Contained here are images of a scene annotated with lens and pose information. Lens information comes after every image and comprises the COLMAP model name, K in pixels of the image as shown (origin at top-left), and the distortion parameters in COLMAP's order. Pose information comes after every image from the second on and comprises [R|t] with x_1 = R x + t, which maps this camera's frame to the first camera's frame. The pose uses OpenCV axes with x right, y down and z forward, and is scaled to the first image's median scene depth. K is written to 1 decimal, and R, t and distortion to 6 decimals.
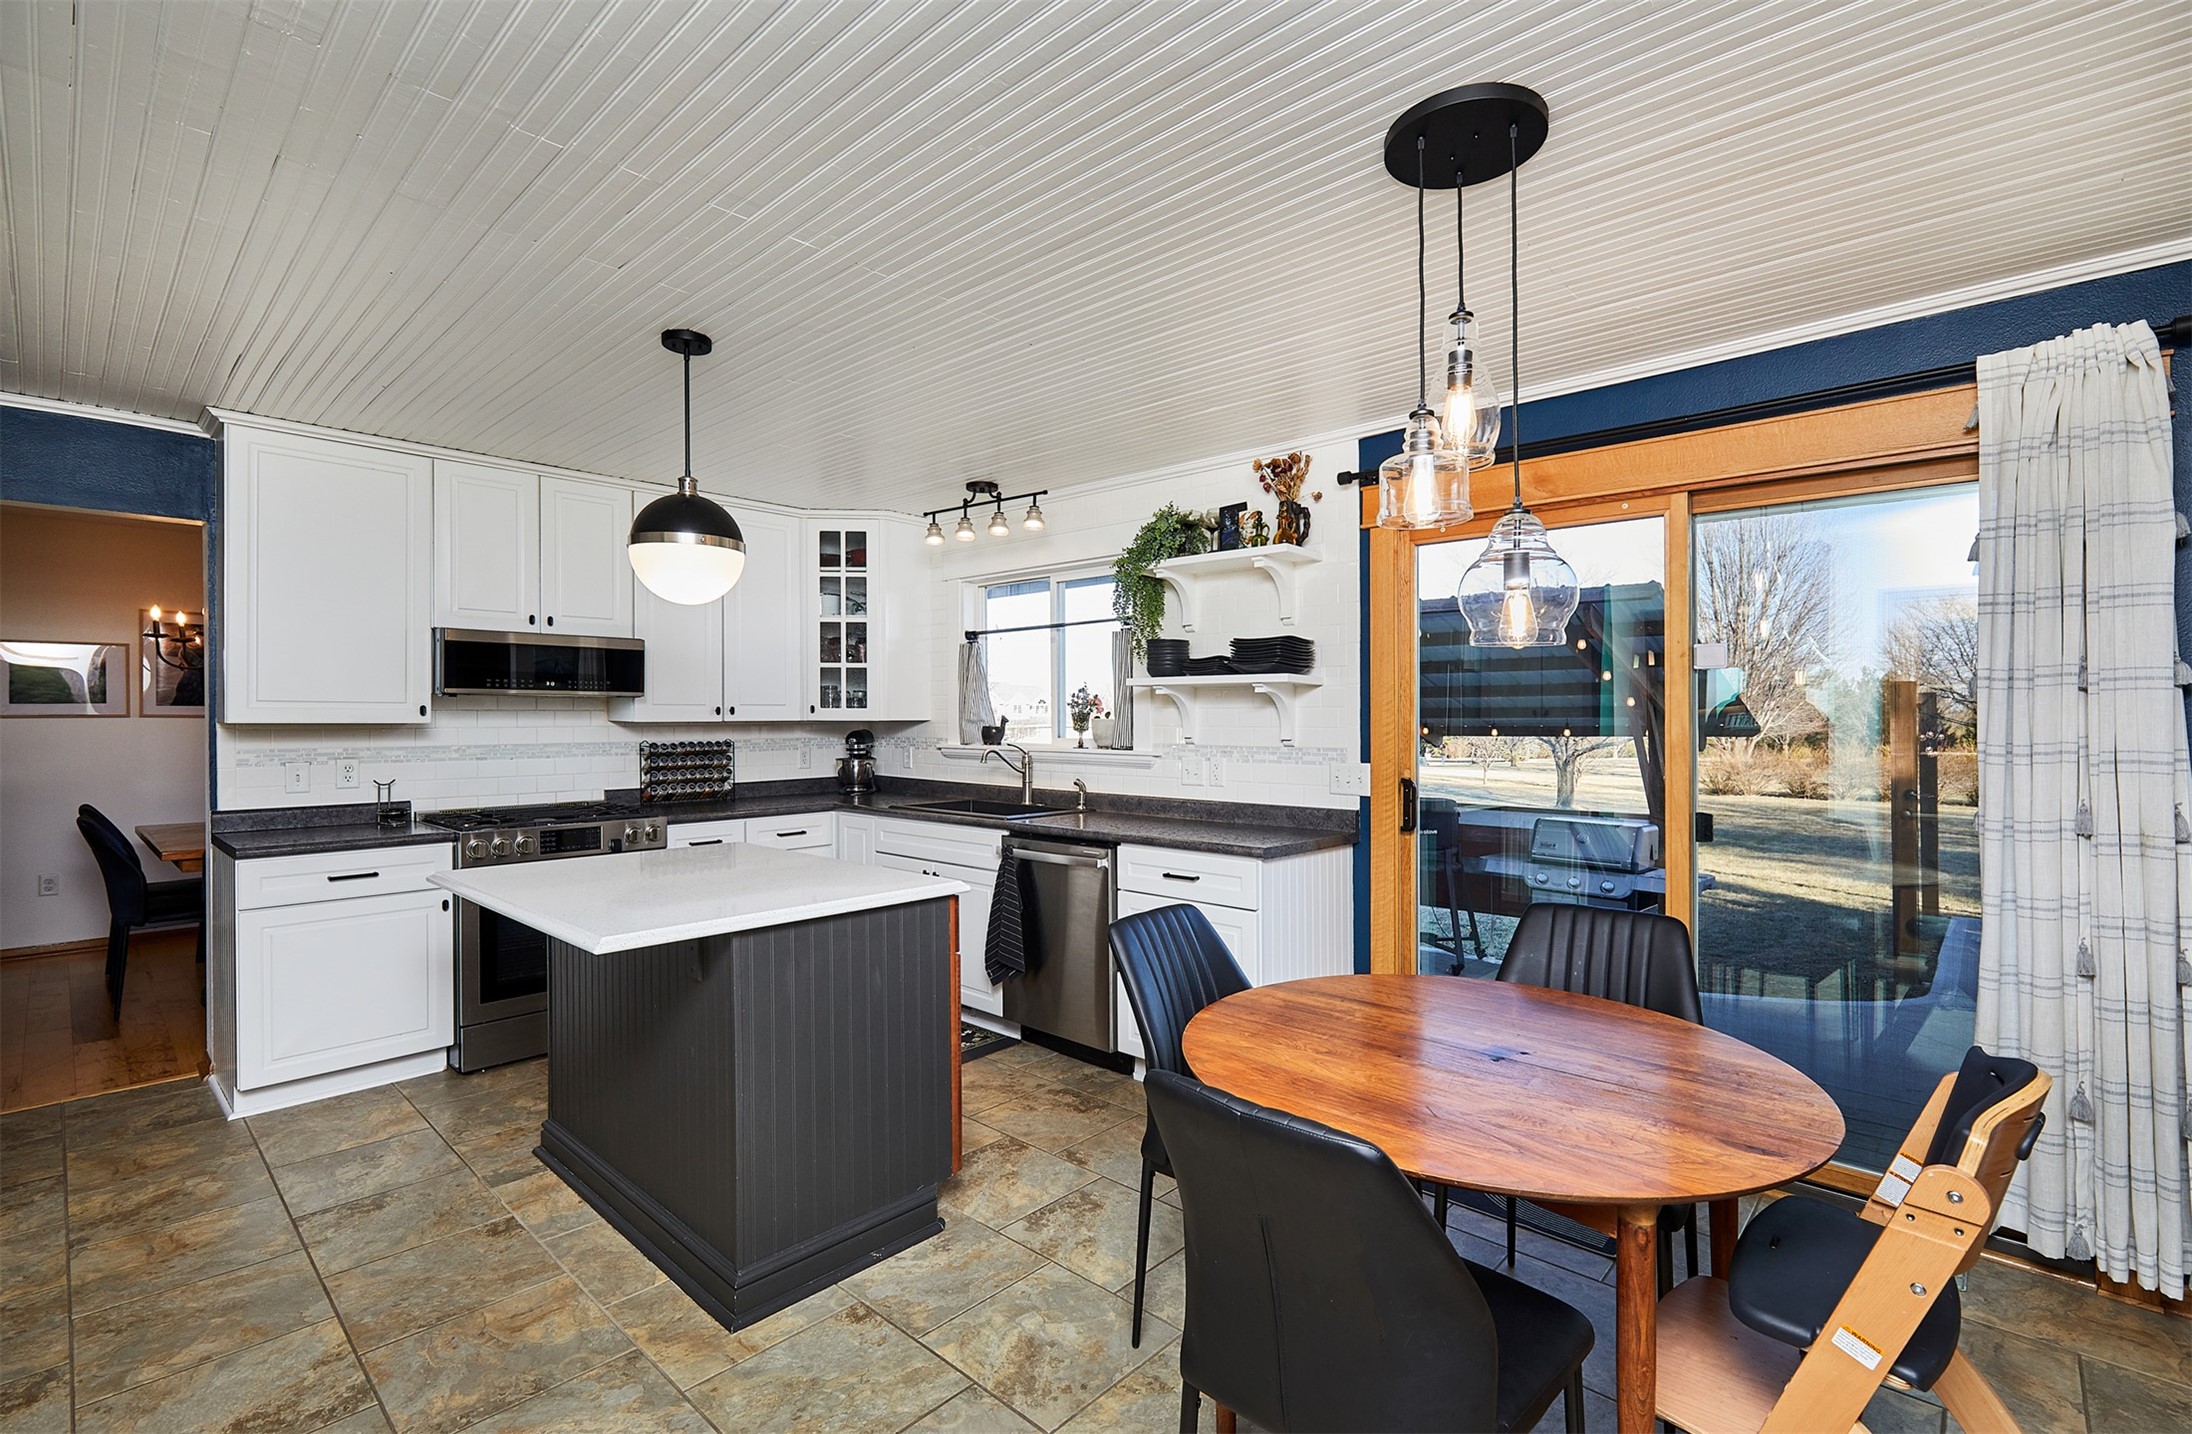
lens RADIAL K [[967.1, 0, 1097.8], [0, 967.1, 714.5], [0, 0, 1]] dist [0.001629, -0.004243]
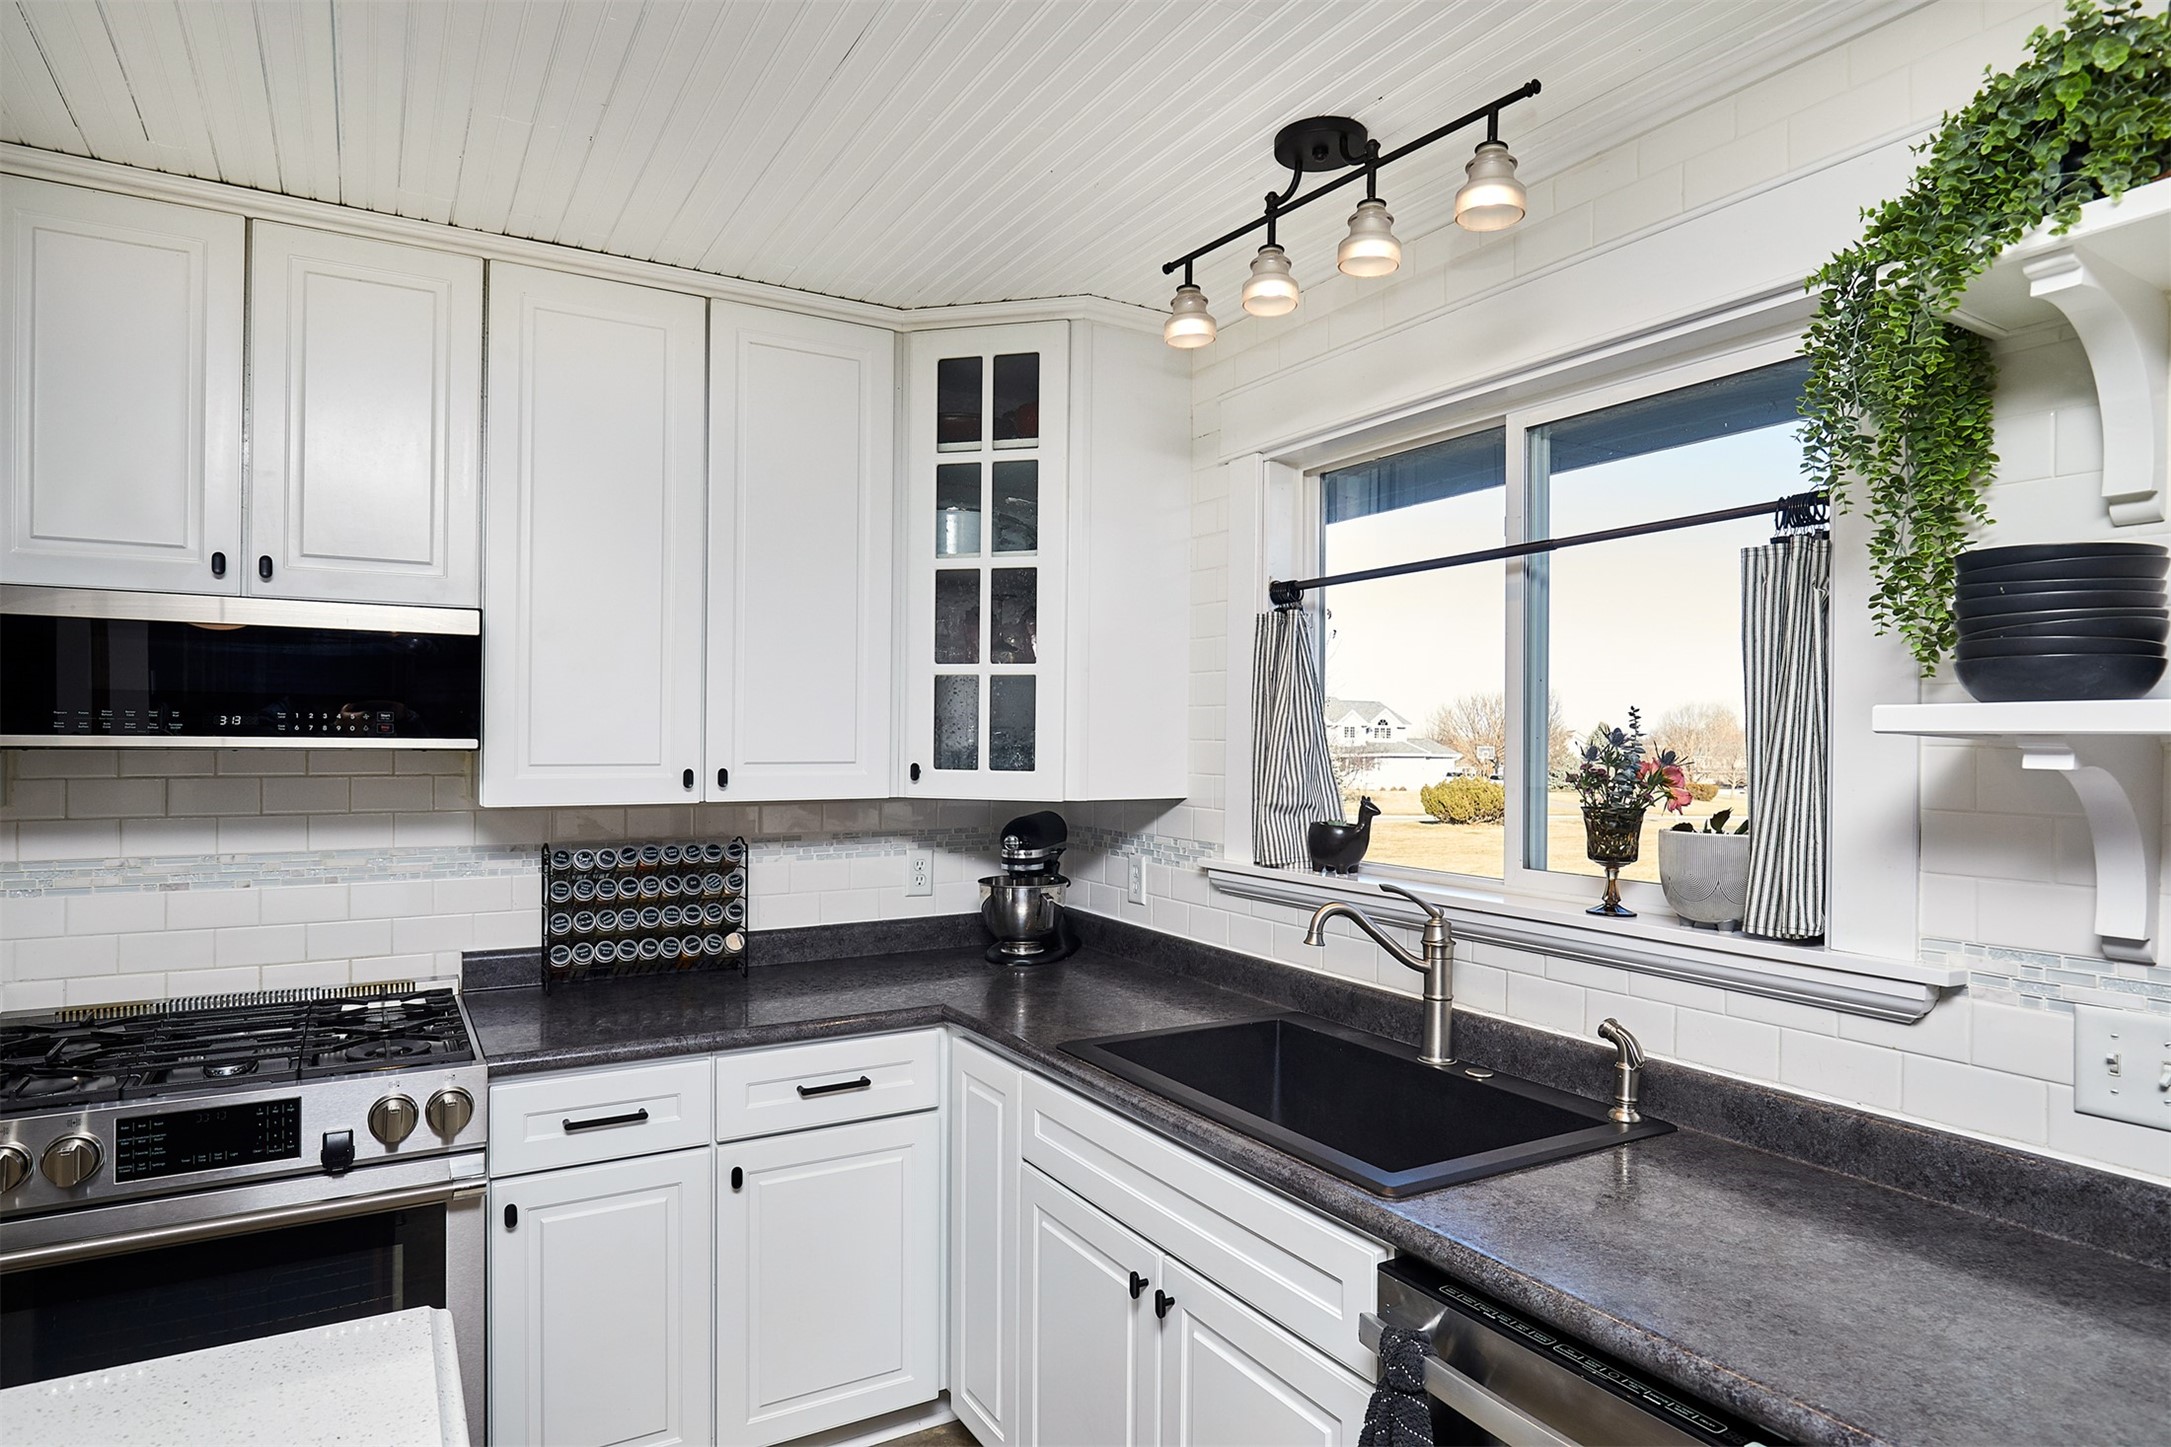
lens RADIAL K [[1255.0, 0, 1091.3], [0, 1255.0, 729.0], [0, 0, 1]] dist [-0.006917, -0.002362]
pose [[0.958125, 0.004361, -0.286316, -0.073745], [-0.006734, 0.999951, -0.007306, -0.026635], [0.286270, 0.008928, 0.958107, 0.606951]]
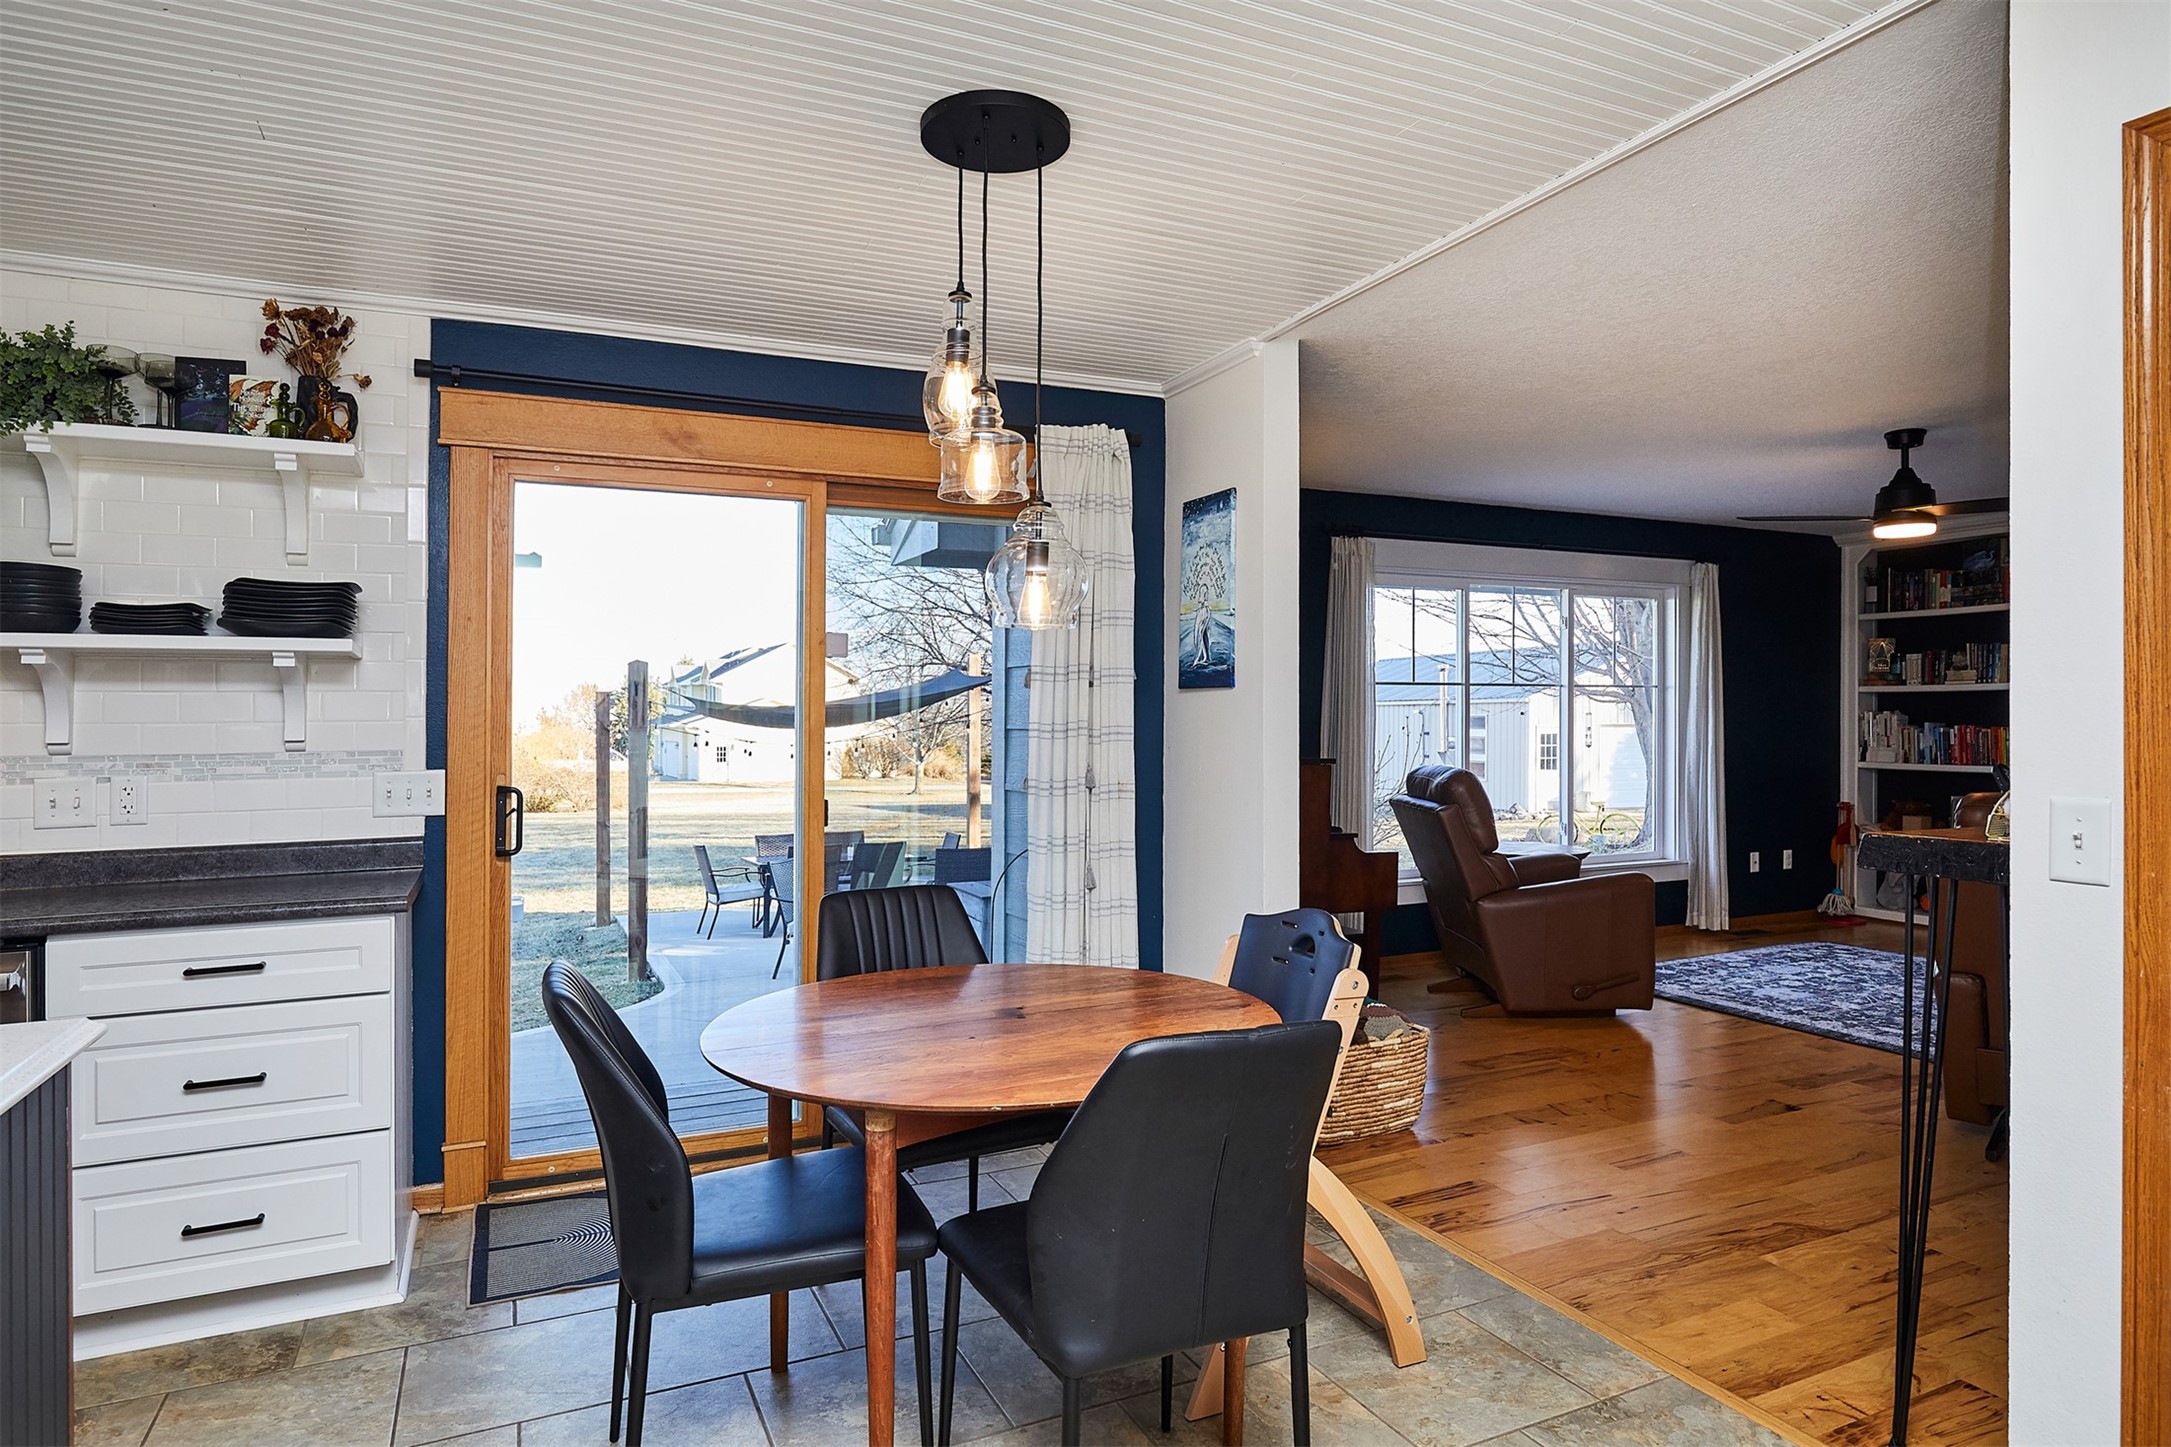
lens RADIAL K [[1263.3, 0, 1060.2], [0, 1263.3, 730.7], [0, 0, 1]] dist [-0.017156, -0.000604]
pose [[0.373536, -0.013850, 0.927512, -0.362400], [0.005568, 0.999904, 0.012689, 0.010562], [-0.927599, 0.000425, 0.373578, 0.189314]]
